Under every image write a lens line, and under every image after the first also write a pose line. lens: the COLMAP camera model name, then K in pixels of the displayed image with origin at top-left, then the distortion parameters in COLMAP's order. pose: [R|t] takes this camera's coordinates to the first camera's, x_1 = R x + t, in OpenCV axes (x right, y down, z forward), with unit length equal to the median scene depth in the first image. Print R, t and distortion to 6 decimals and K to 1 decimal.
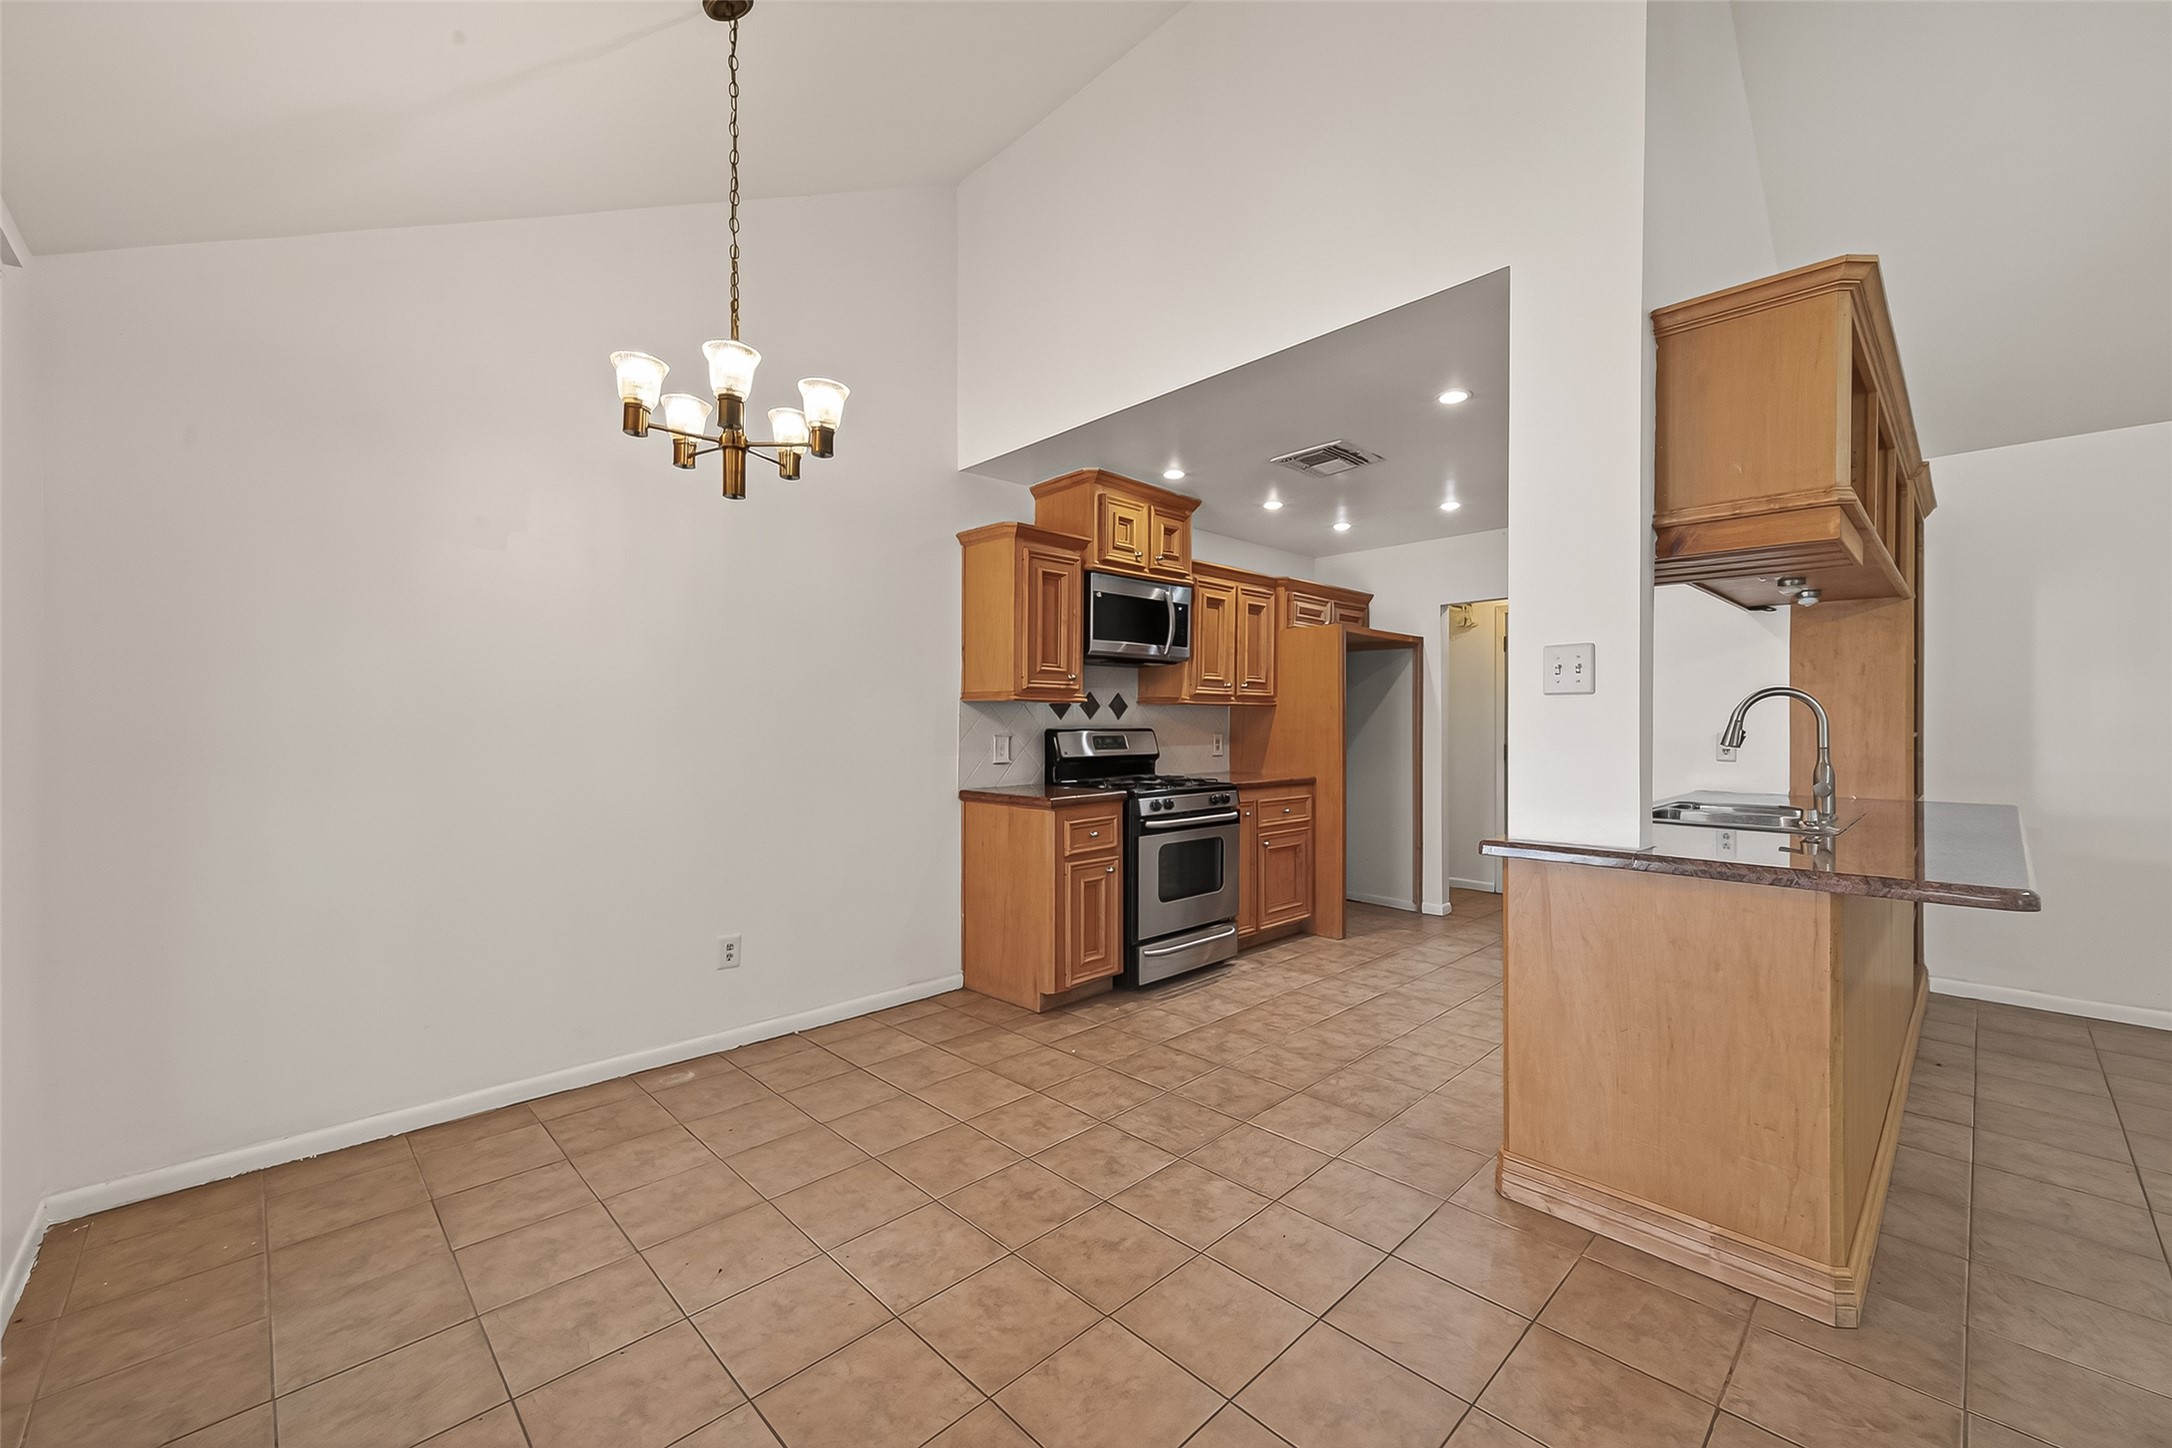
lens RADIAL K [[852.3, 0, 1078.1], [0, 852.3, 723.8], [0, 0, 1]] dist [-0.001036, -0.000311]
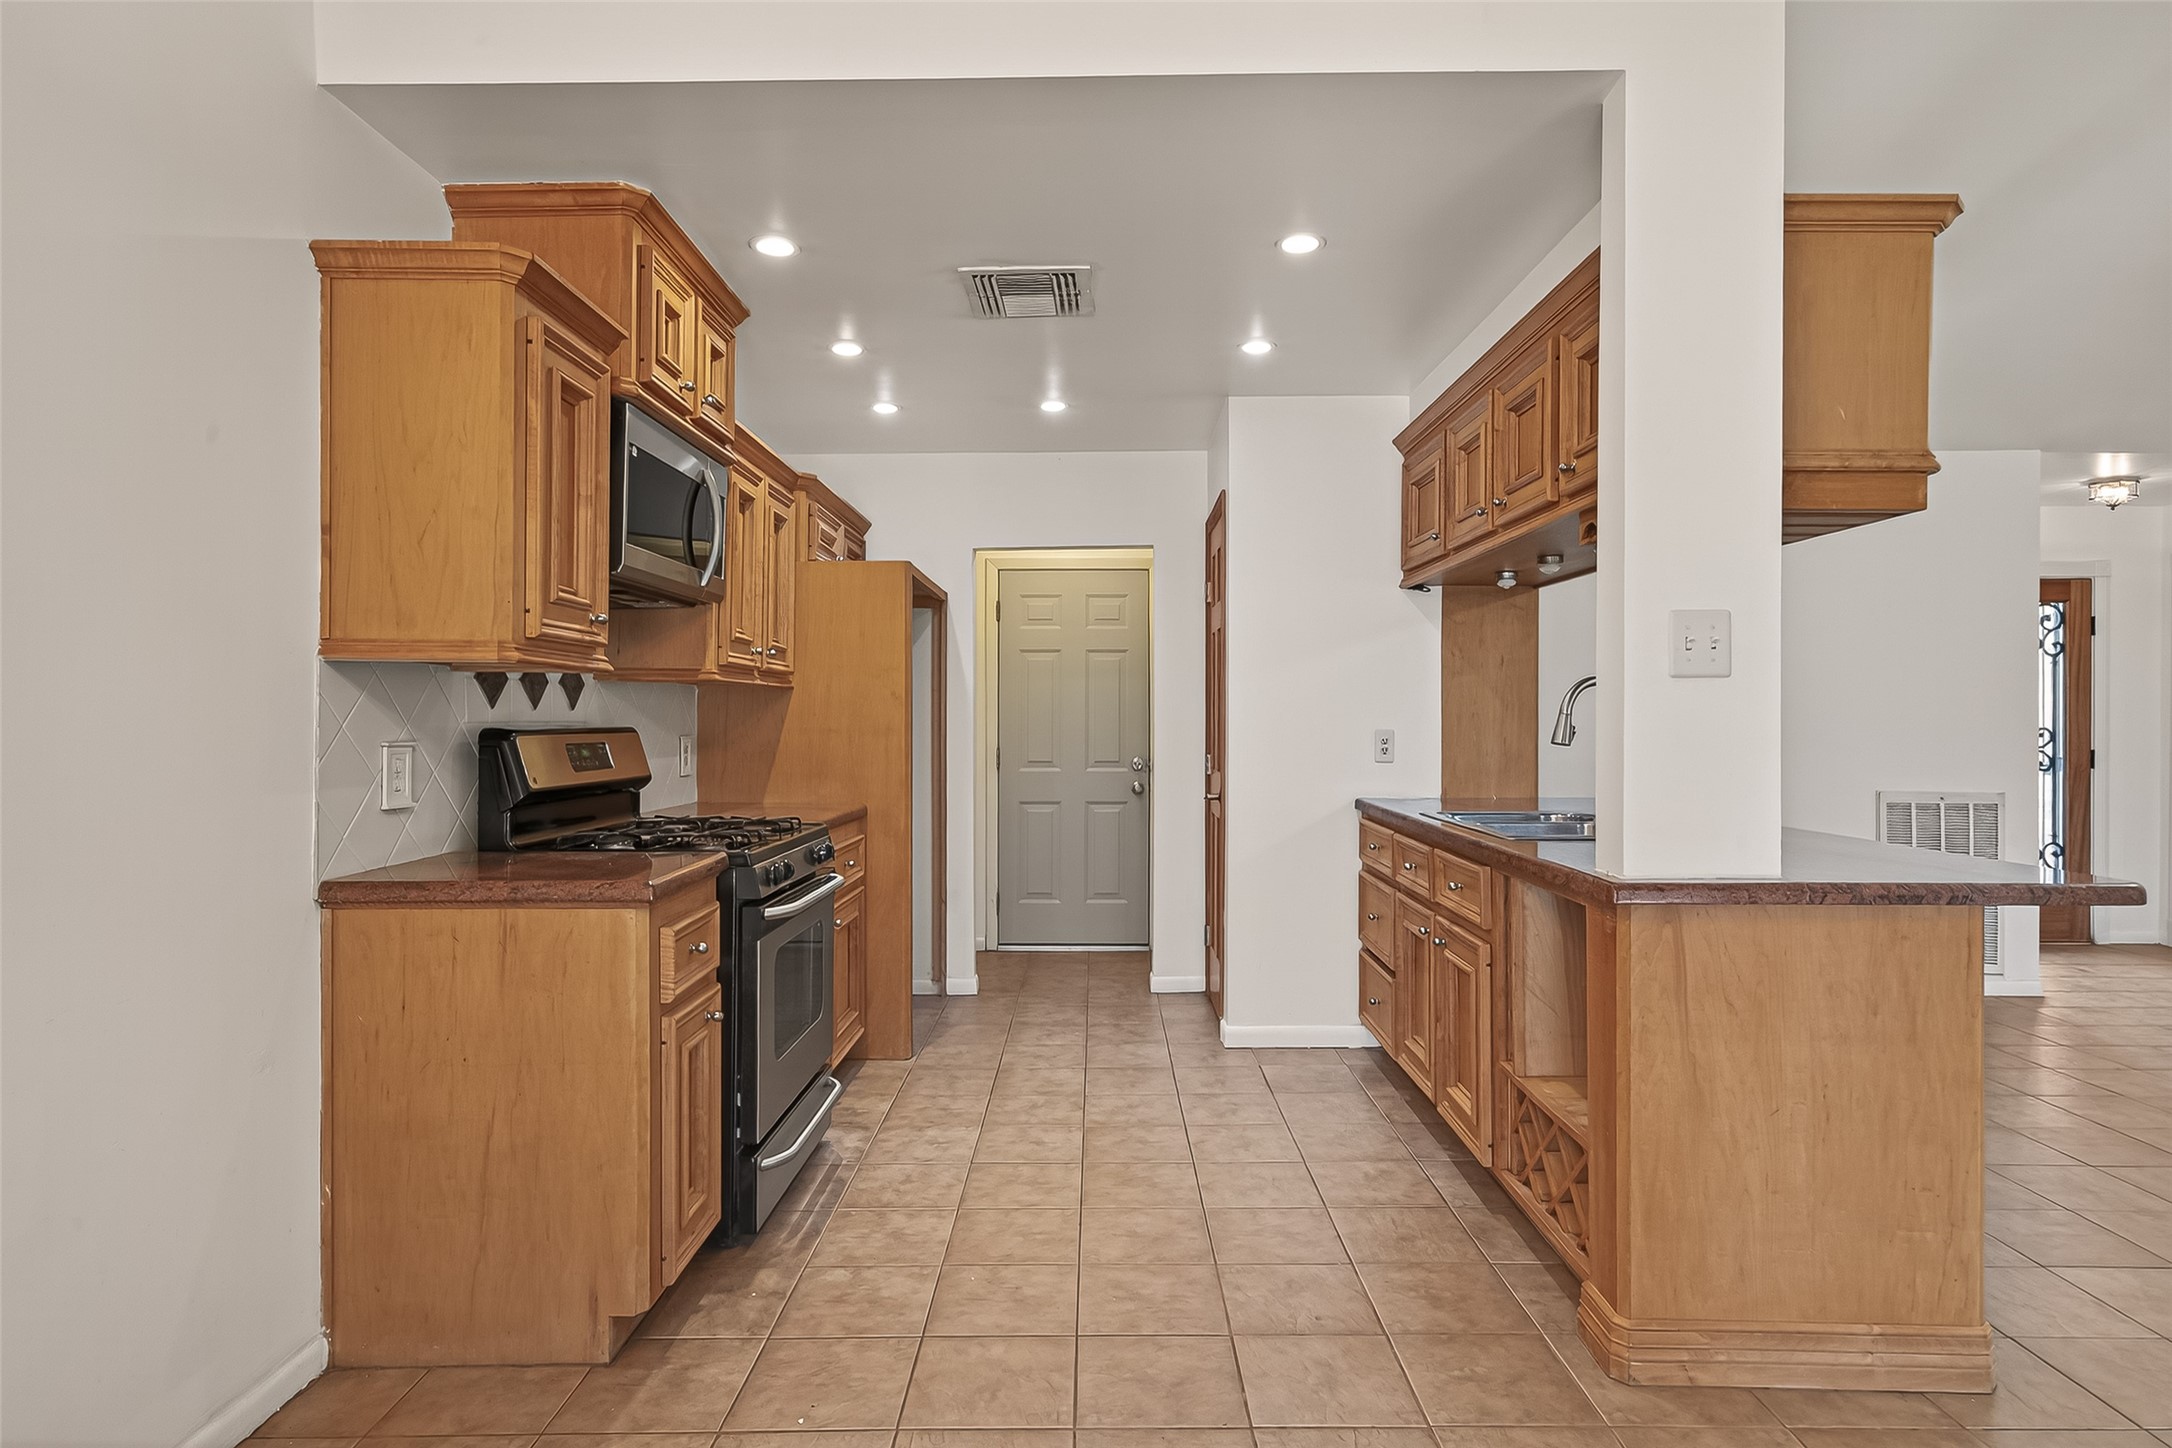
lens RADIAL K [[1193.5, 0, 1090.7], [0, 1193.5, 722.5], [0, 0, 1]] dist [0.000271, 0.000502]
pose [[0.698764, -0.001173, 0.715351, -0.287428], [0.000352, 0.999999, 0.001296, 0.002128], [-0.715352, -0.000654, 0.698764, 0.346876]]
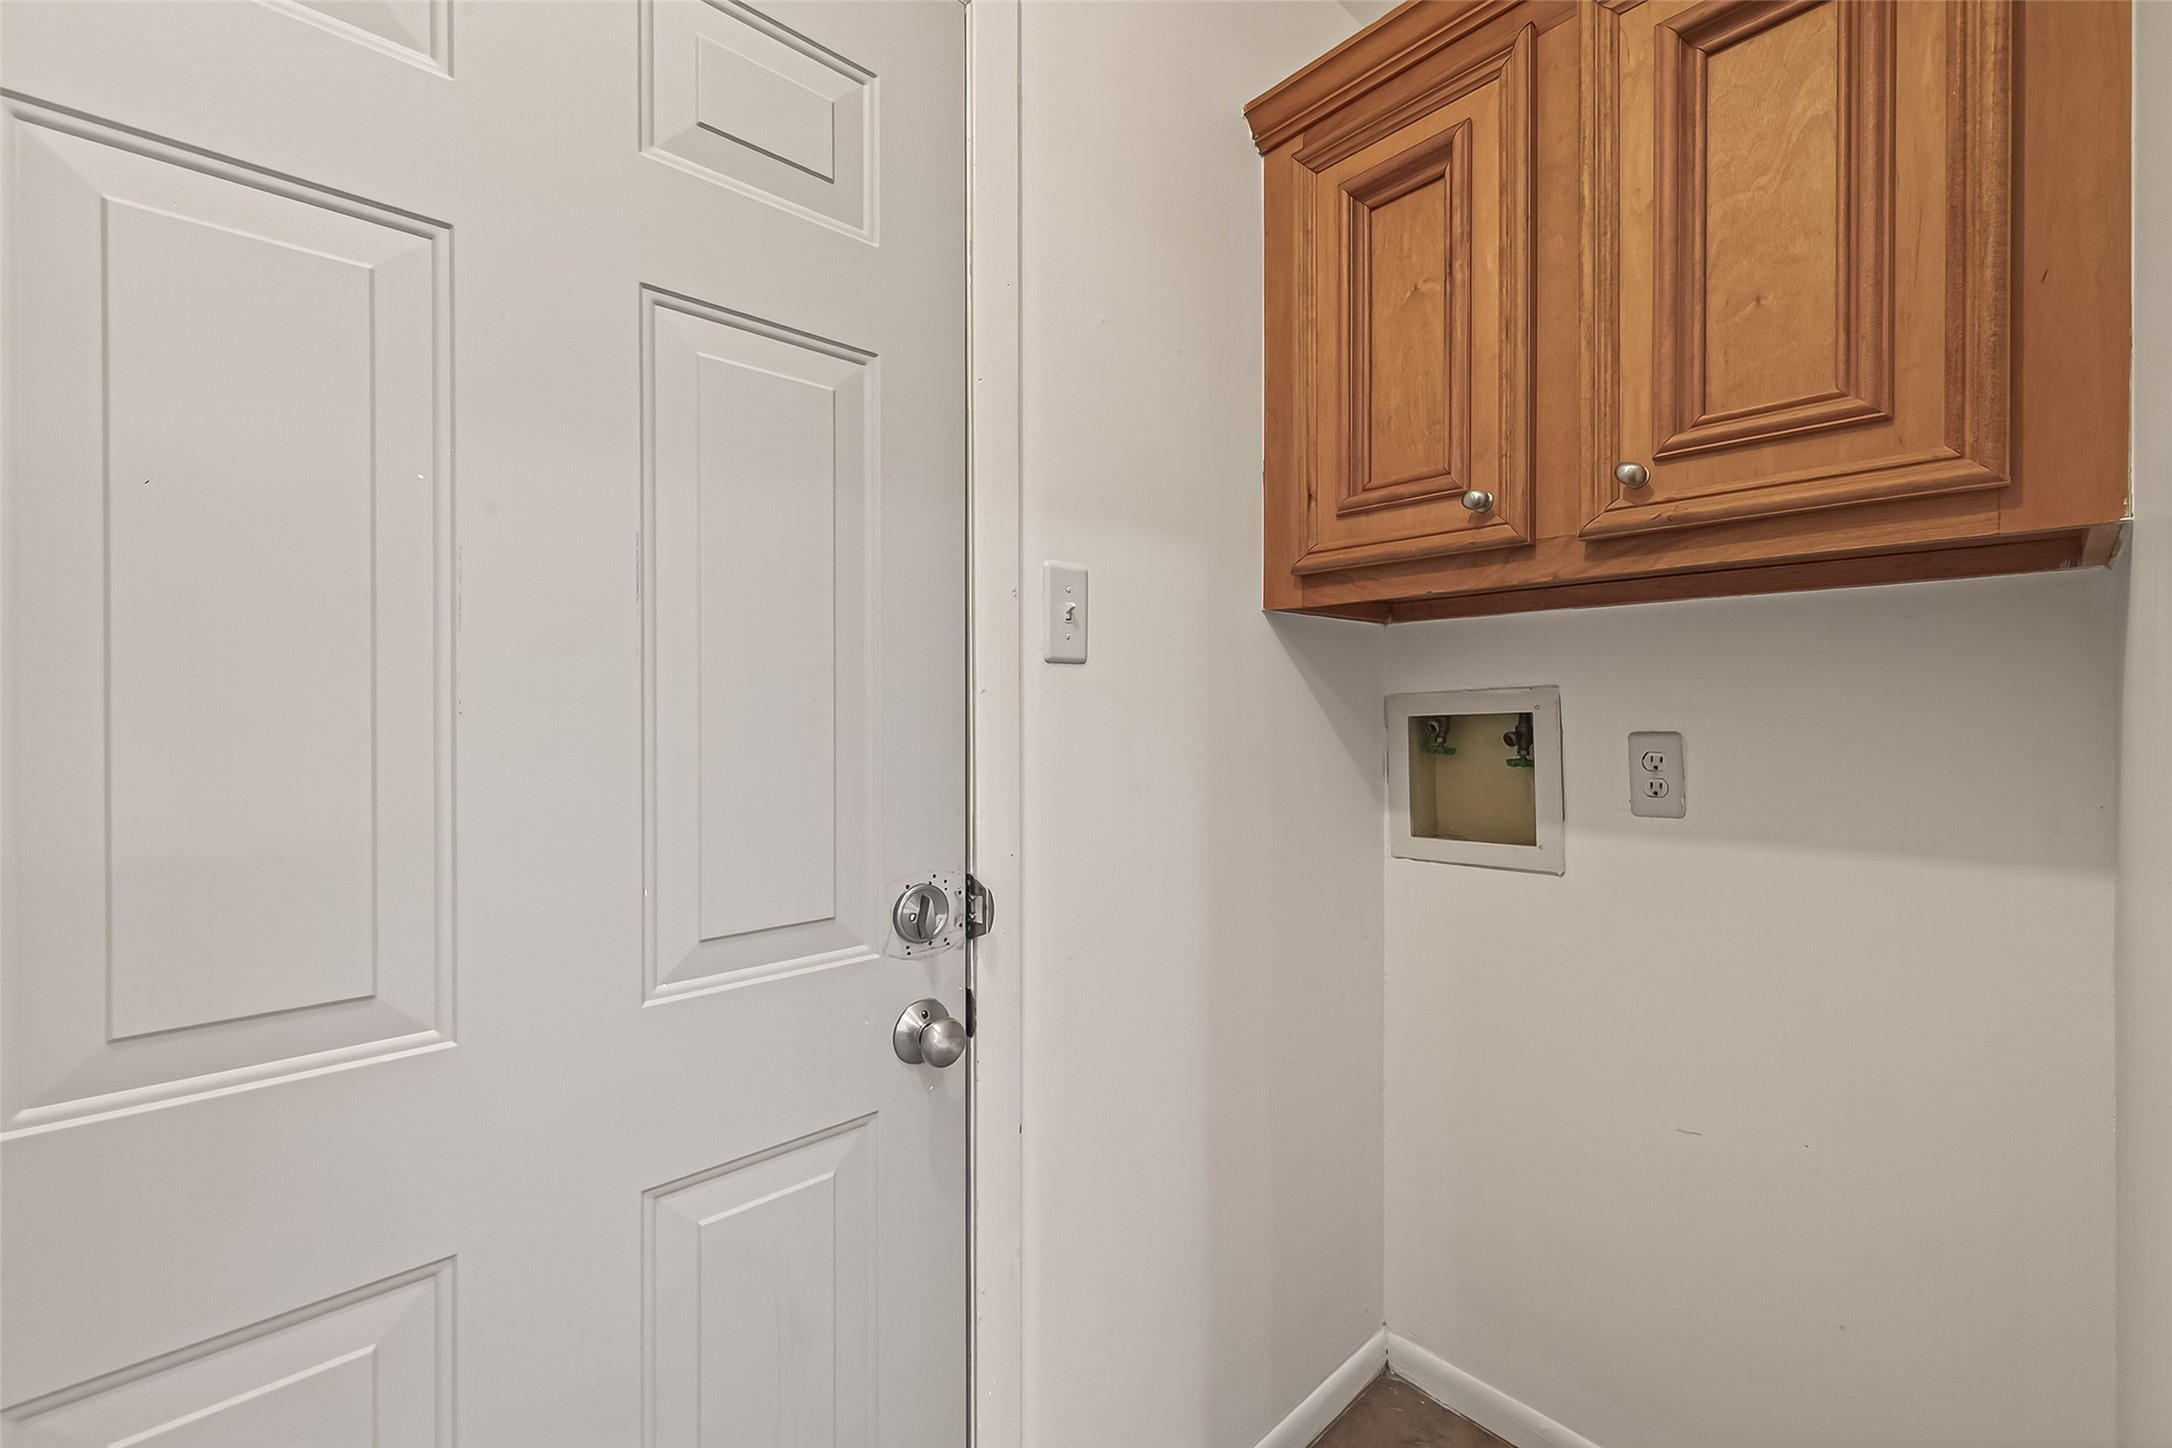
lens RADIAL K [[877.7, 0, 1082.6], [0, 877.7, 719.6], [0, 0, 1]] dist [0.007148, -0.000294]
pose [[0.035599, -0.004769, 0.999355, 0.679642], [0.004135, 0.999981, 0.004625, 0.005924], [-0.999358, 0.003967, 0.035618, 1.383408]]
